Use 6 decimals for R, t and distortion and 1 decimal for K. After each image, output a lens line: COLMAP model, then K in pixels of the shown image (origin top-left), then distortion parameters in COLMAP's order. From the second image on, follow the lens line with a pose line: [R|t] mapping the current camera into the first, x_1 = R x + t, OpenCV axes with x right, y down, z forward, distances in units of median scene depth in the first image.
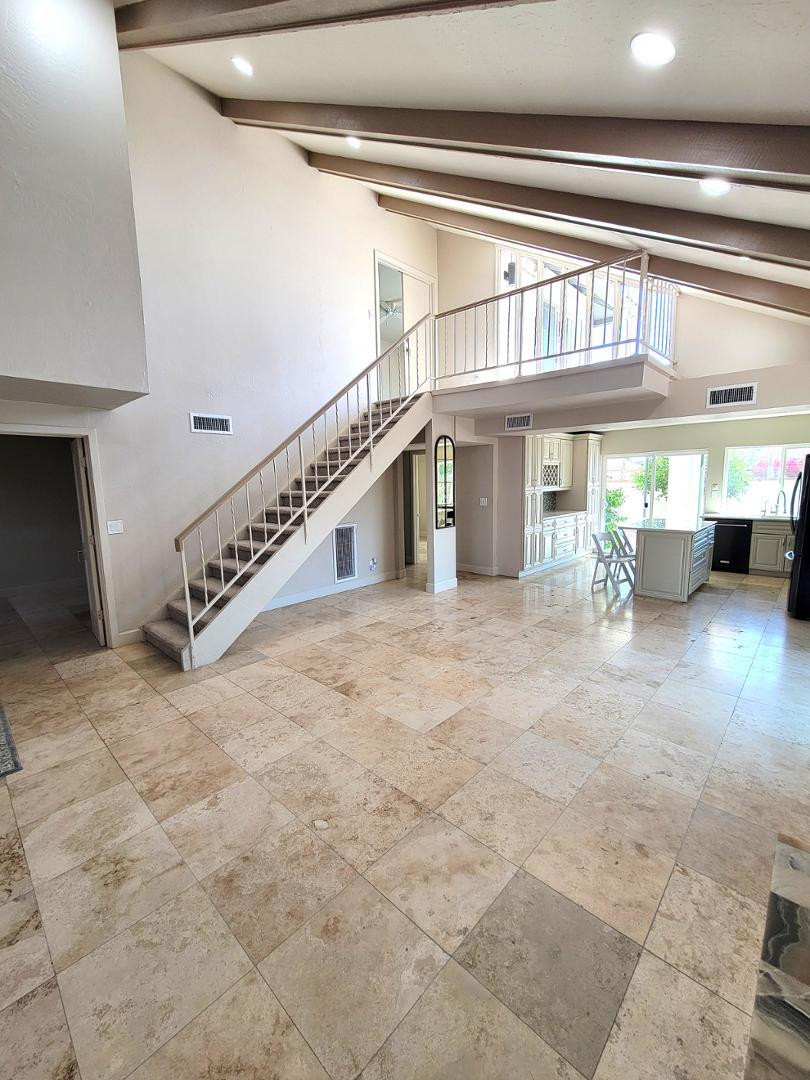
lens RADIAL K [[443.7, 0, 403.2], [0, 443.7, 541.5], [0, 0, 1]] dist [-0.000455, -0.000073]
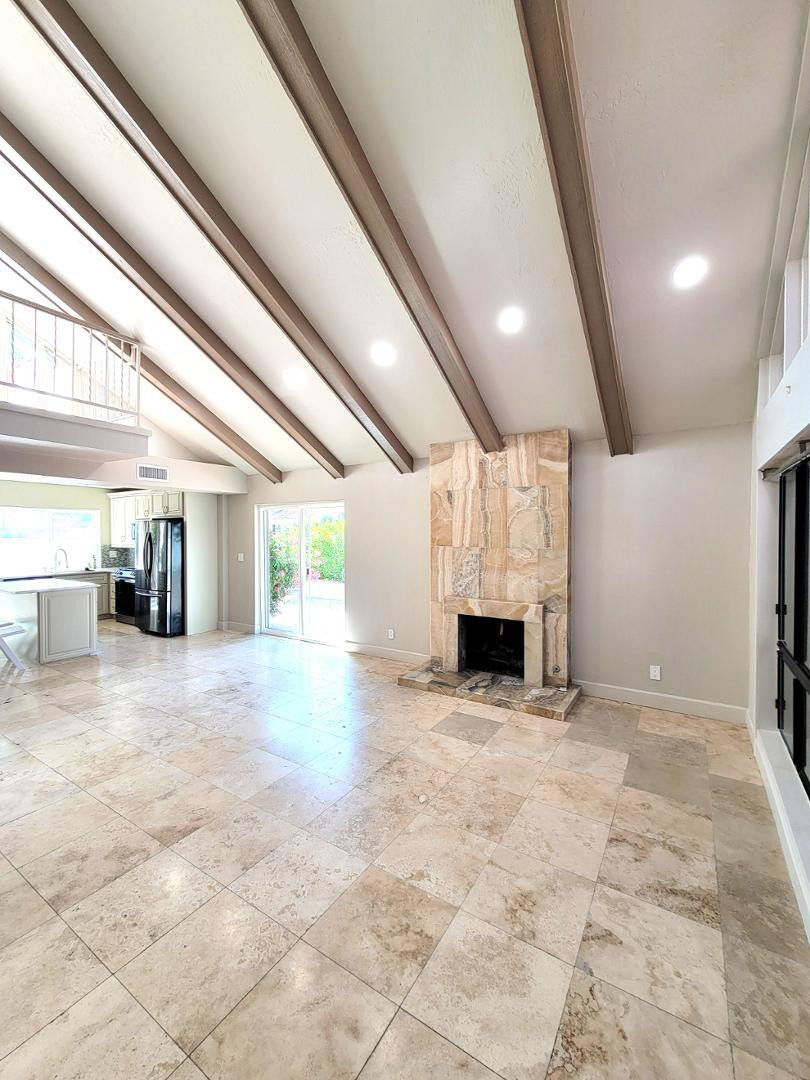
lens RADIAL K [[443.7, 0, 404.2], [0, 443.7, 537.4], [0, 0, 1]] dist [-0.000455, -0.000073]
pose [[-0.191117, 0.008537, 0.981530, -1.247340], [0.141371, 0.989776, 0.018918, -0.116992], [-0.971333, 0.142376, -0.190370, 1.037546]]
